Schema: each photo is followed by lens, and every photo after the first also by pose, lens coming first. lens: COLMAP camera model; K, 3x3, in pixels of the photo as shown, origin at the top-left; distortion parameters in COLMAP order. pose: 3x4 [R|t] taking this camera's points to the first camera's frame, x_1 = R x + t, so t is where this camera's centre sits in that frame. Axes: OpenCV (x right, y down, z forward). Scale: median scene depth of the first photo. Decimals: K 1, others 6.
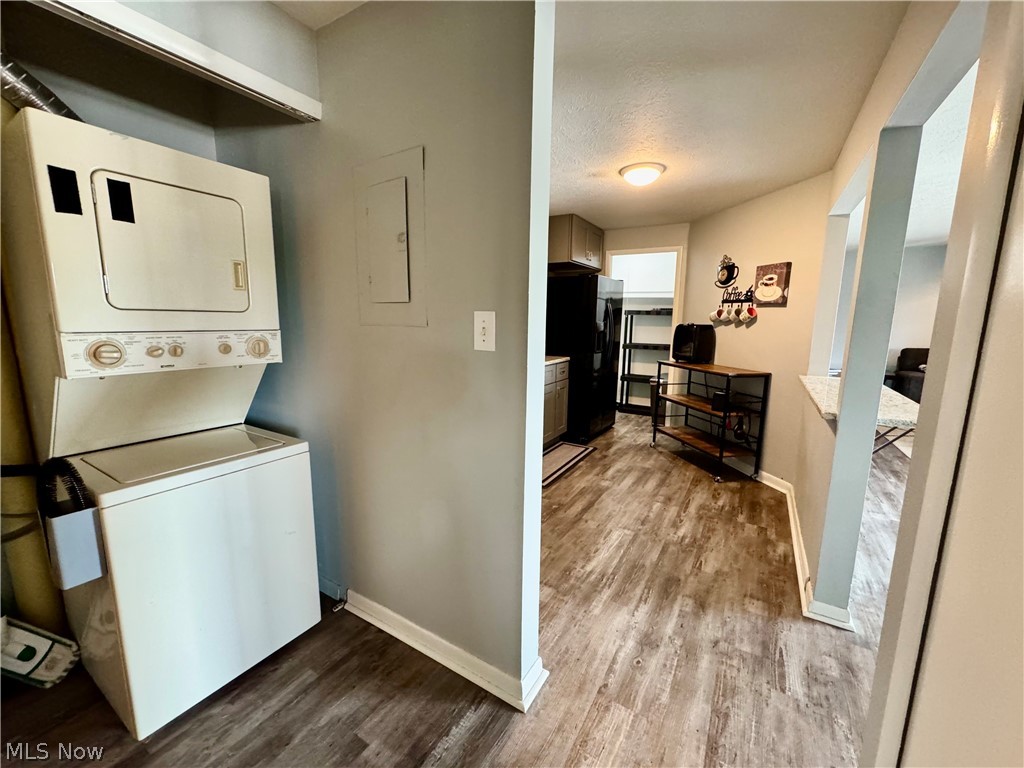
lens RADIAL K [[409.7, 0, 512.4], [0, 409.7, 384.4], [0, 0, 1]] dist [-0.004079, 0.000556]
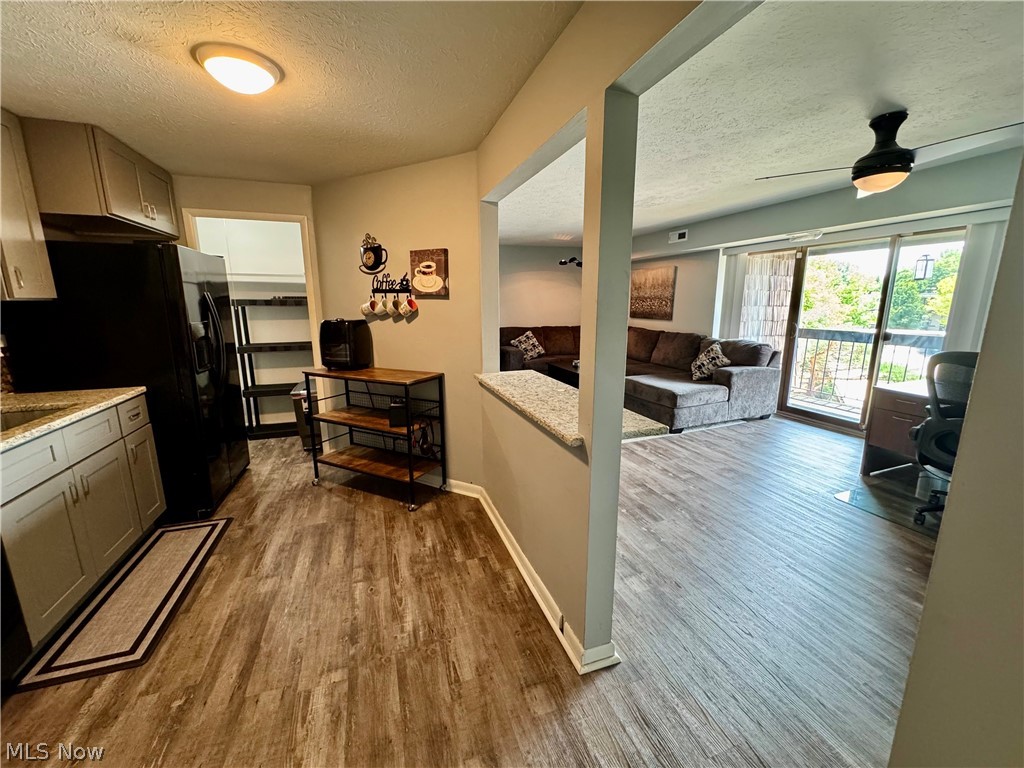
lens RADIAL K [[409.7, 0, 511.9], [0, 409.7, 384.0], [0, 0, 1]] dist [-0.004079, 0.000556]
pose [[0.637004, -0.166135, 0.752745, 0.044858], [0.134151, 0.985491, 0.103979, -0.074256], [-0.759097, 0.034746, 0.650049, 0.289082]]
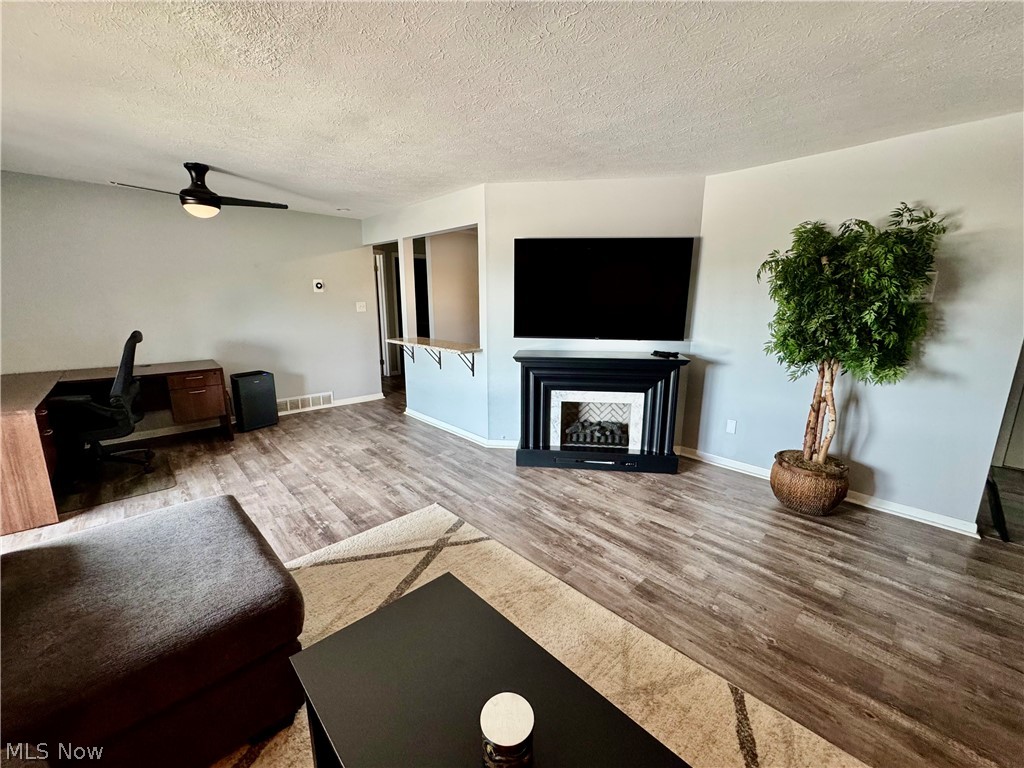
lens RADIAL K [[409.7, 0, 512.4], [0, 409.7, 384.0], [0, 0, 1]] dist [-0.004079, 0.000556]
pose [[-0.274189, 0.191762, -0.942363, 1.677139], [-0.159461, 0.957286, 0.241195, -0.200961], [0.948363, 0.216403, -0.231899, 1.193029]]
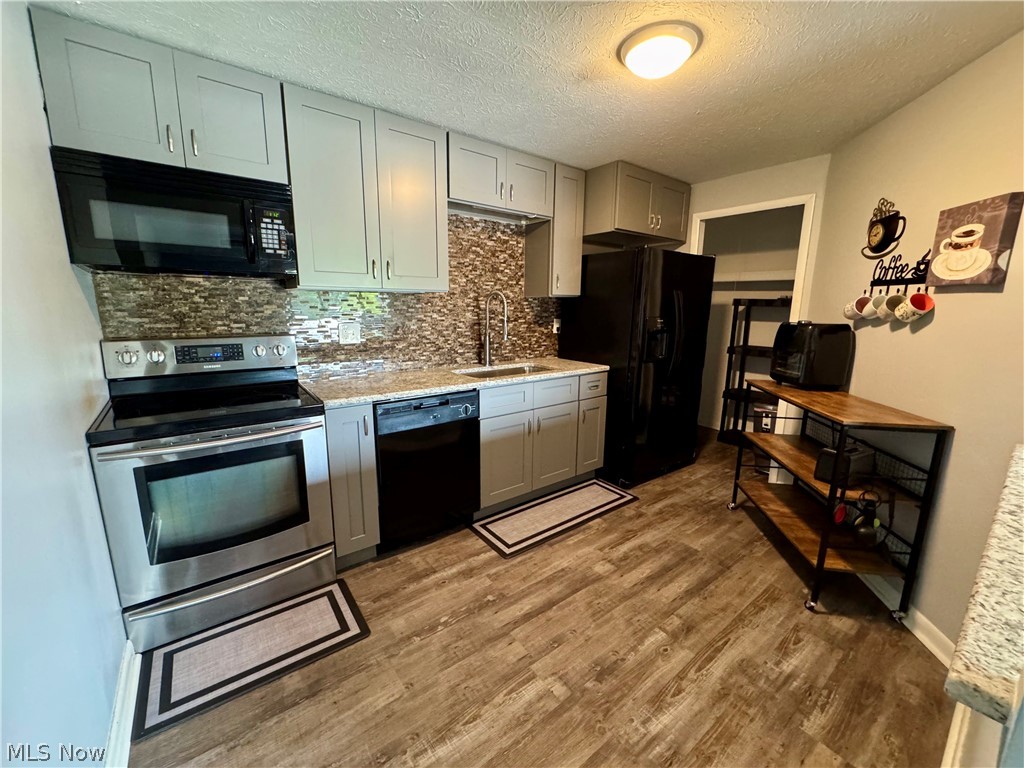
lens RADIAL K [[409.7, 0, 512.2], [0, 409.7, 383.9], [0, 0, 1]] dist [-0.004079, 0.000556]
pose [[0.930586, 0.067461, -0.359803, 0.297126], [-0.058294, 0.997640, 0.036283, -0.063195], [0.361402, -0.012791, 0.932322, 0.333319]]
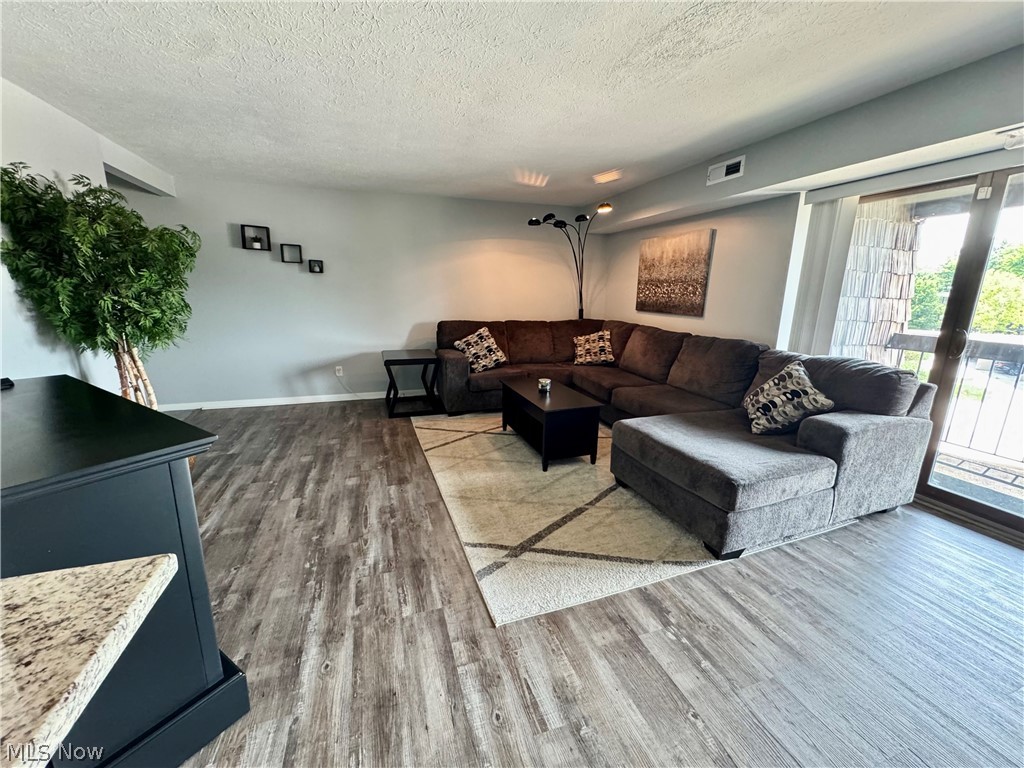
lens RADIAL K [[409.7, 0, 512.8], [0, 409.7, 384.9], [0, 0, 1]] dist [-0.004079, 0.000556]
pose [[0.643523, -0.170131, 0.746280, 0.691449], [0.110607, 0.985421, 0.129271, -0.087758], [-0.757393, -0.000645, 0.652959, 0.579956]]
